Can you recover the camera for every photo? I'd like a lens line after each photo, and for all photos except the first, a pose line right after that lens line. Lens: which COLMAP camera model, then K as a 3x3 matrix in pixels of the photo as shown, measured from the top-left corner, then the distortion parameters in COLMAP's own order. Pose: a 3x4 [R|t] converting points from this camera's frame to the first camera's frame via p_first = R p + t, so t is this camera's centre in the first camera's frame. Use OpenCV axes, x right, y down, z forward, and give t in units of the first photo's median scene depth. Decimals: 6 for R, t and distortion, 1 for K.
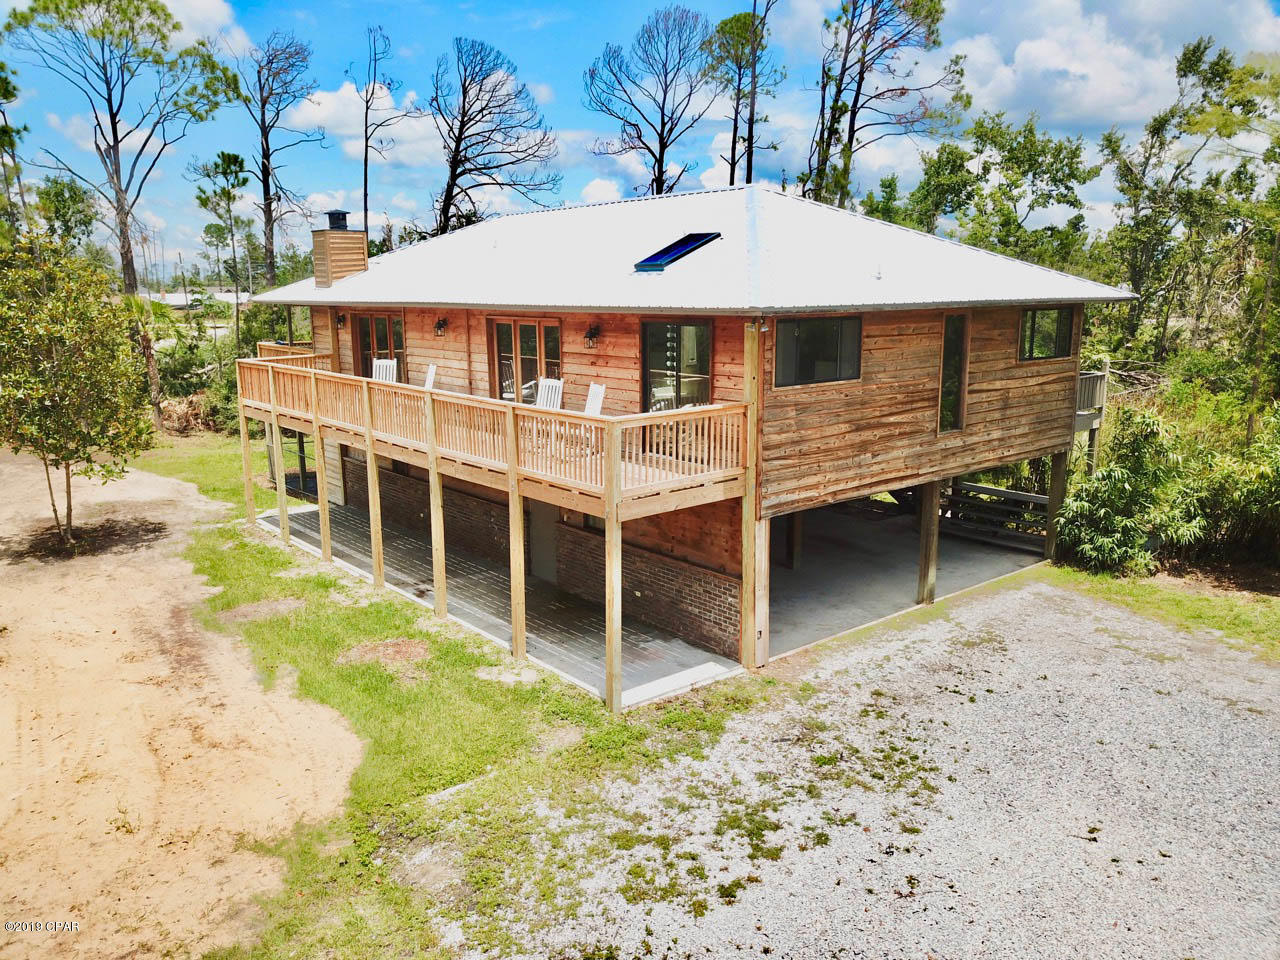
lens RADIAL K [[986.8, 0, 641.4], [0, 986.8, 481.4], [0, 0, 1]] dist [-0.006783, -0.001099]
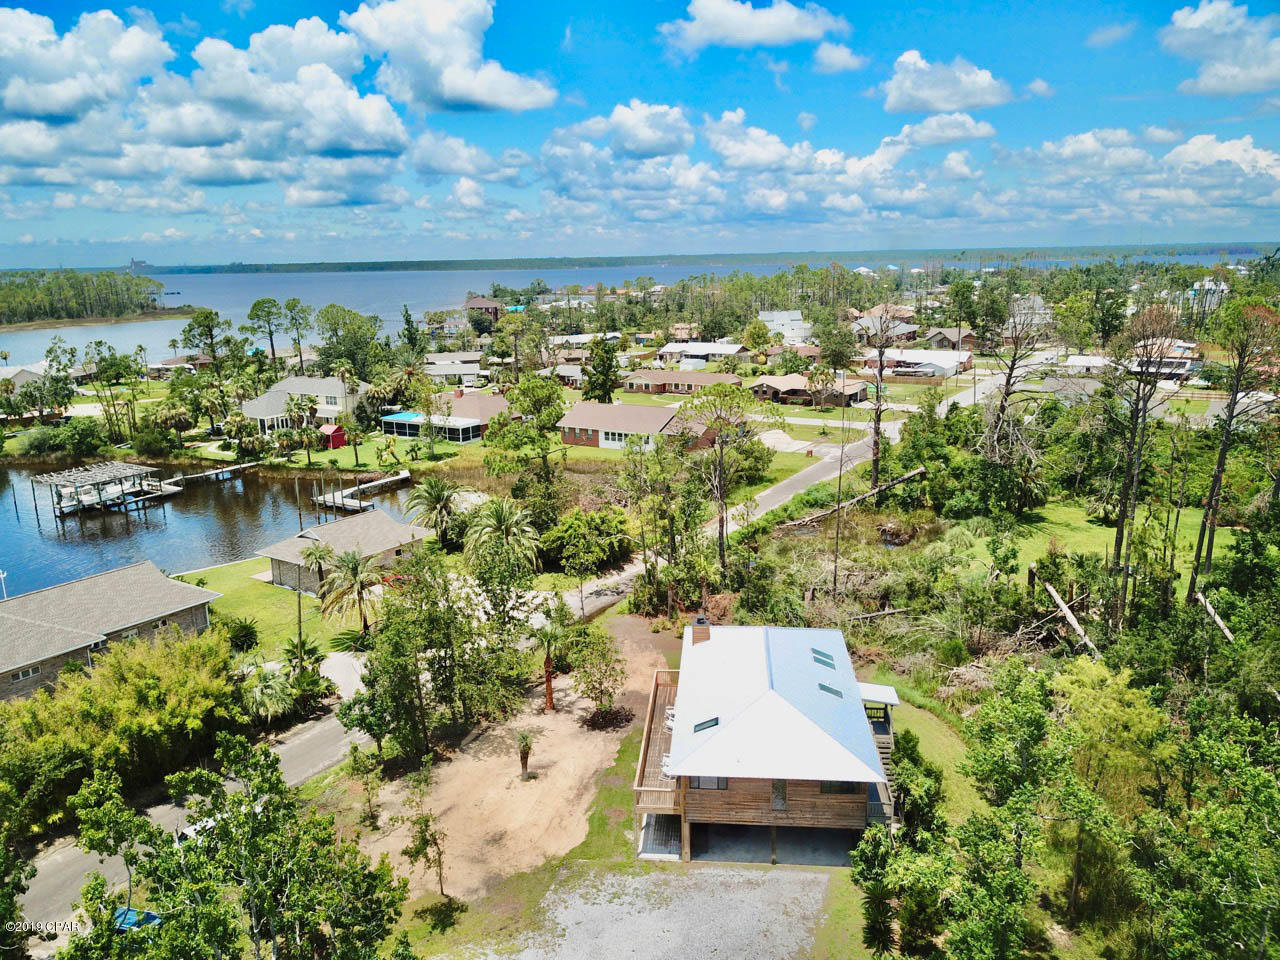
lens RADIAL K [[986.8, 0, 641.4], [0, 986.8, 483.5], [0, 0, 1]] dist [-0.006783, -0.001099]
pose [[0.716451, 0.155996, -0.679973, 2.537896], [-0.136123, 0.987204, 0.083053, -1.633964], [0.684228, 0.033057, 0.728518, -1.953859]]
